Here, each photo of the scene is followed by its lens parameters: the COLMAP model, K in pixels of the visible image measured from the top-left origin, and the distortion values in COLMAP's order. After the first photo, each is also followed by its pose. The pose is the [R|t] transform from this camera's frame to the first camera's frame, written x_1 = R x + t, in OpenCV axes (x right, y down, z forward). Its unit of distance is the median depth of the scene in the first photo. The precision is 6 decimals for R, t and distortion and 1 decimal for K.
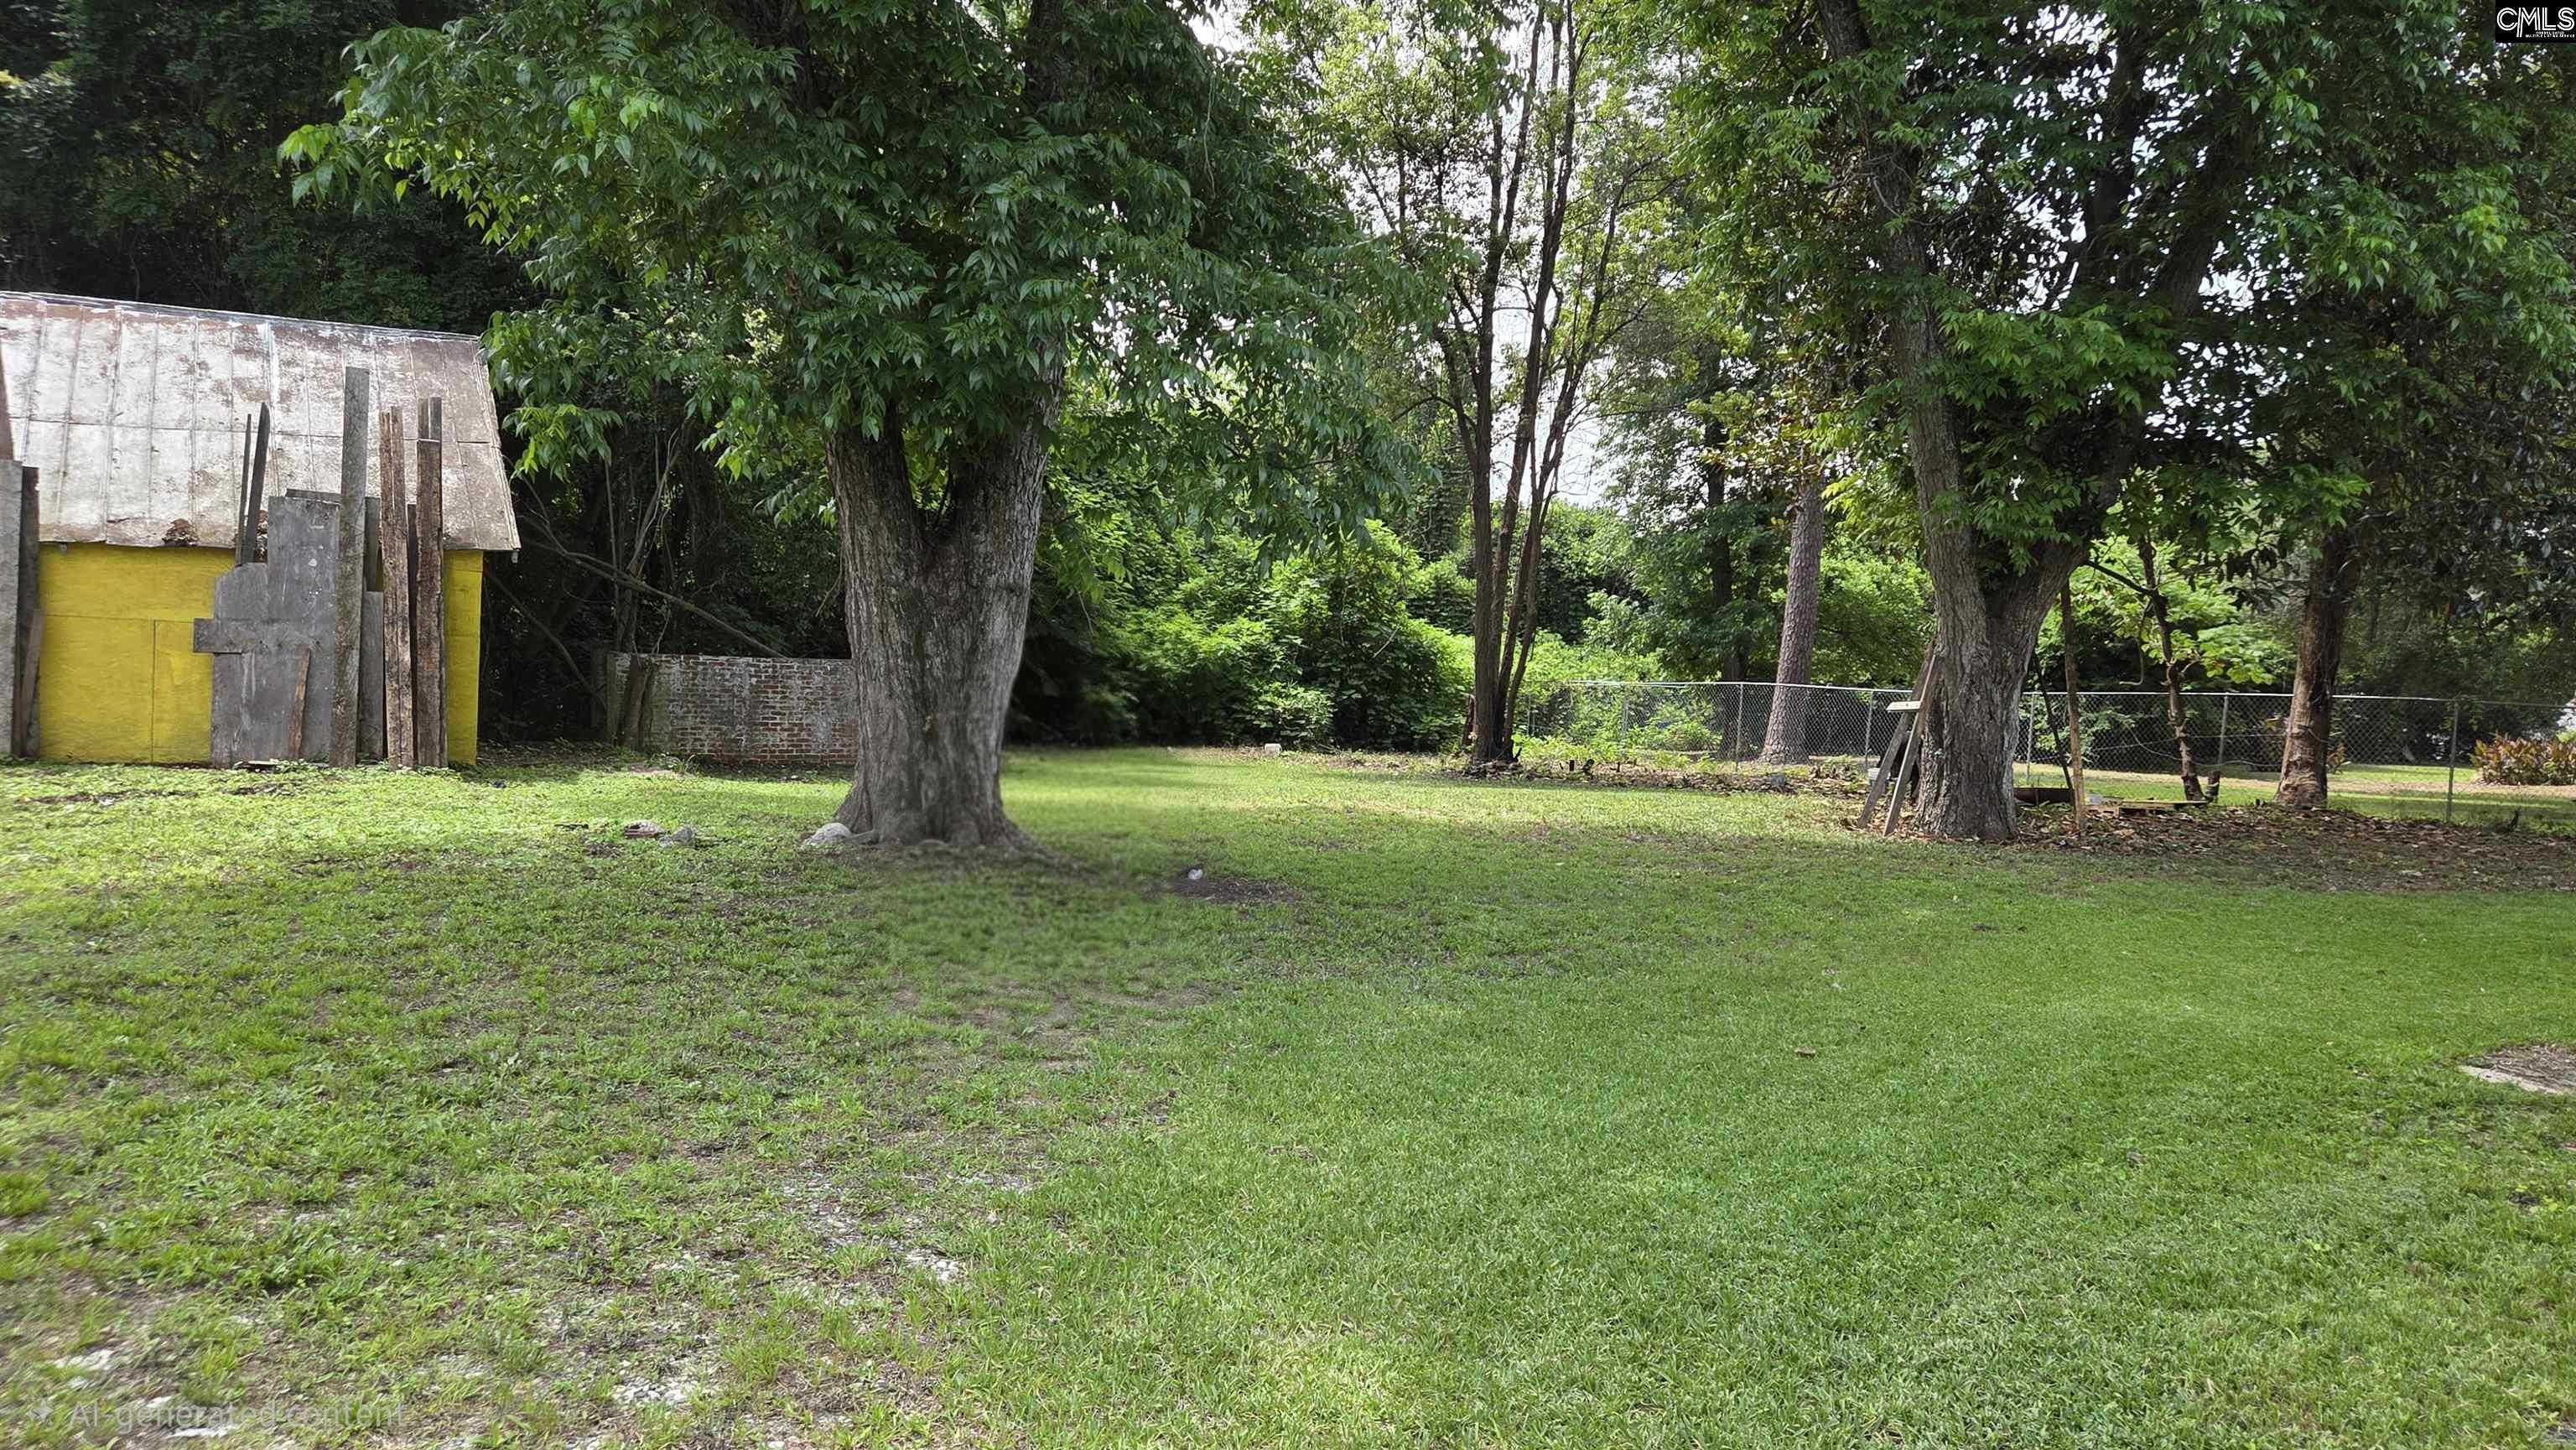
lens RADIAL K [[1701.7, 0, 1312.6], [0, 1701.7, 731.0], [0, 0, 1]] dist [0.021380, -0.013909]
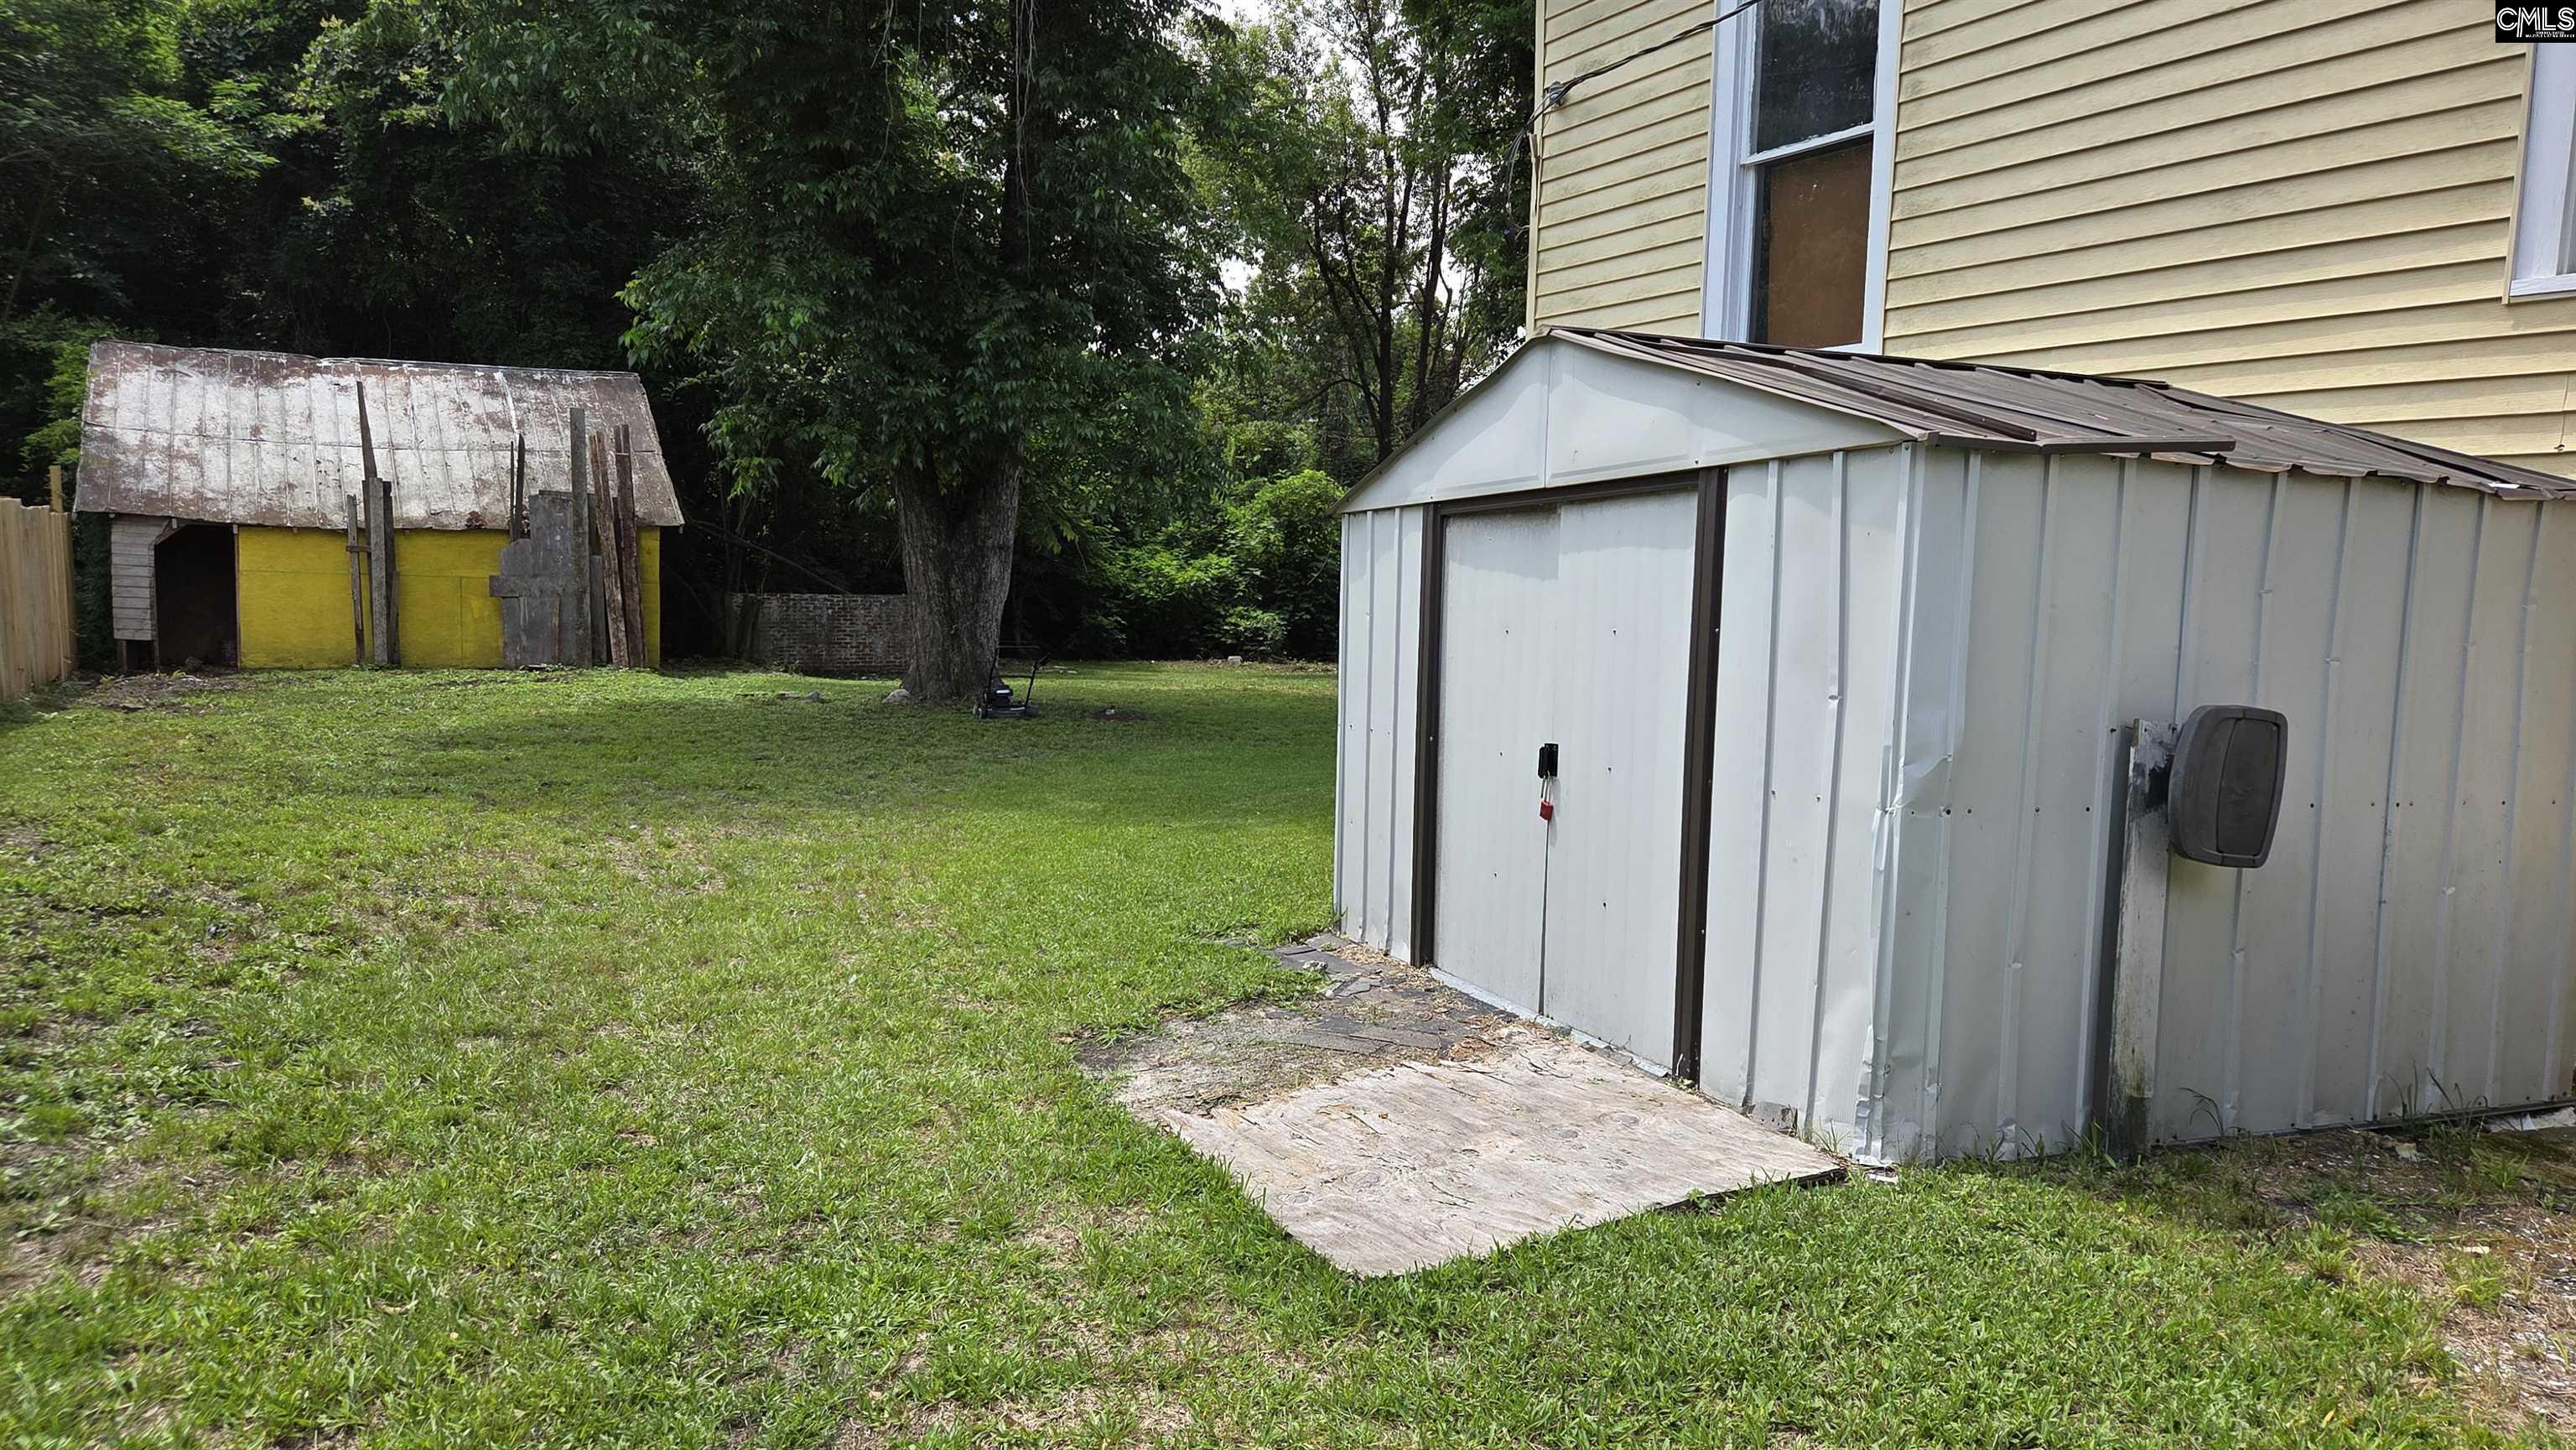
lens RADIAL K [[1701.7, 0, 1286.8], [0, 1701.7, 723.2], [0, 0, 1]] dist [0.021380, -0.013909]
pose [[0.999217, -0.019356, -0.034517, 0.119096], [0.020605, 0.999131, 0.036222, 0.025802], [0.033786, -0.036905, 0.998747, -0.502956]]
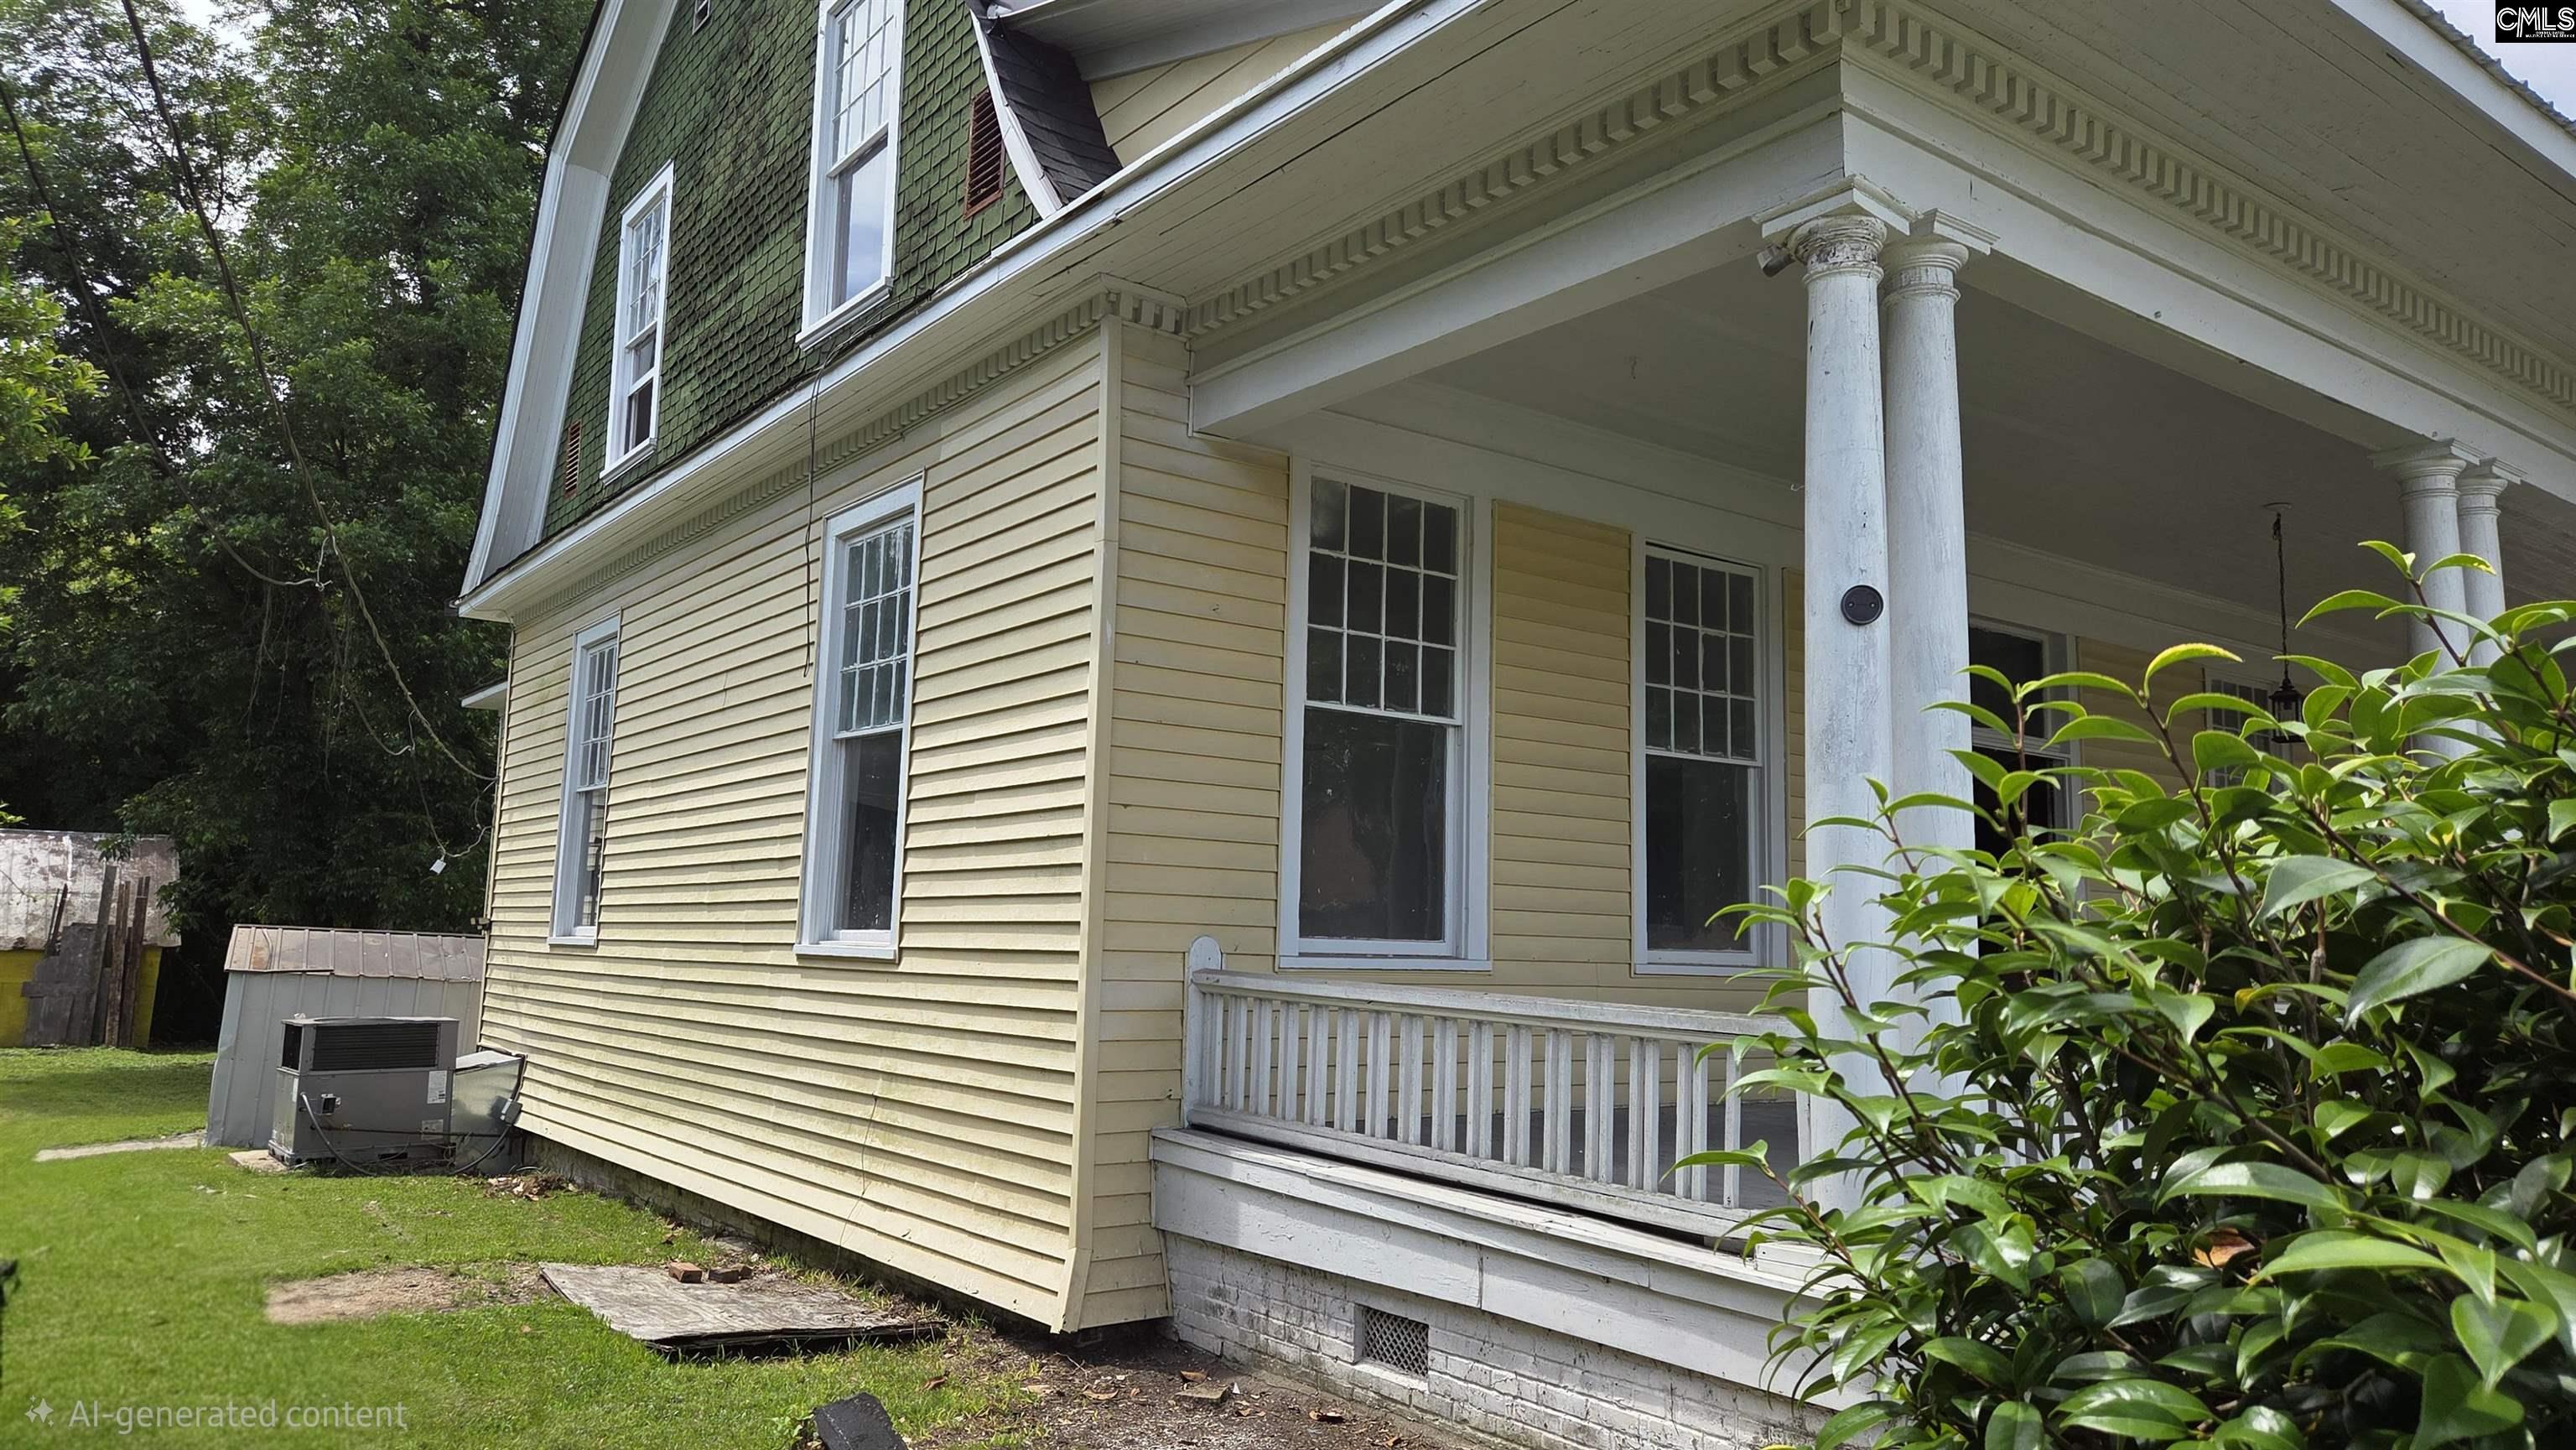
lens RADIAL K [[1701.7, 0, 1266.1], [0, 1701.7, 713.4], [0, 0, 1]] dist [0.021380, -0.013909]
pose [[0.995777, 0.000889, 0.091802, 0.731095], [0.016821, 0.981259, -0.191956, 0.046256], [-0.090252, 0.192689, 0.977100, -1.347482]]
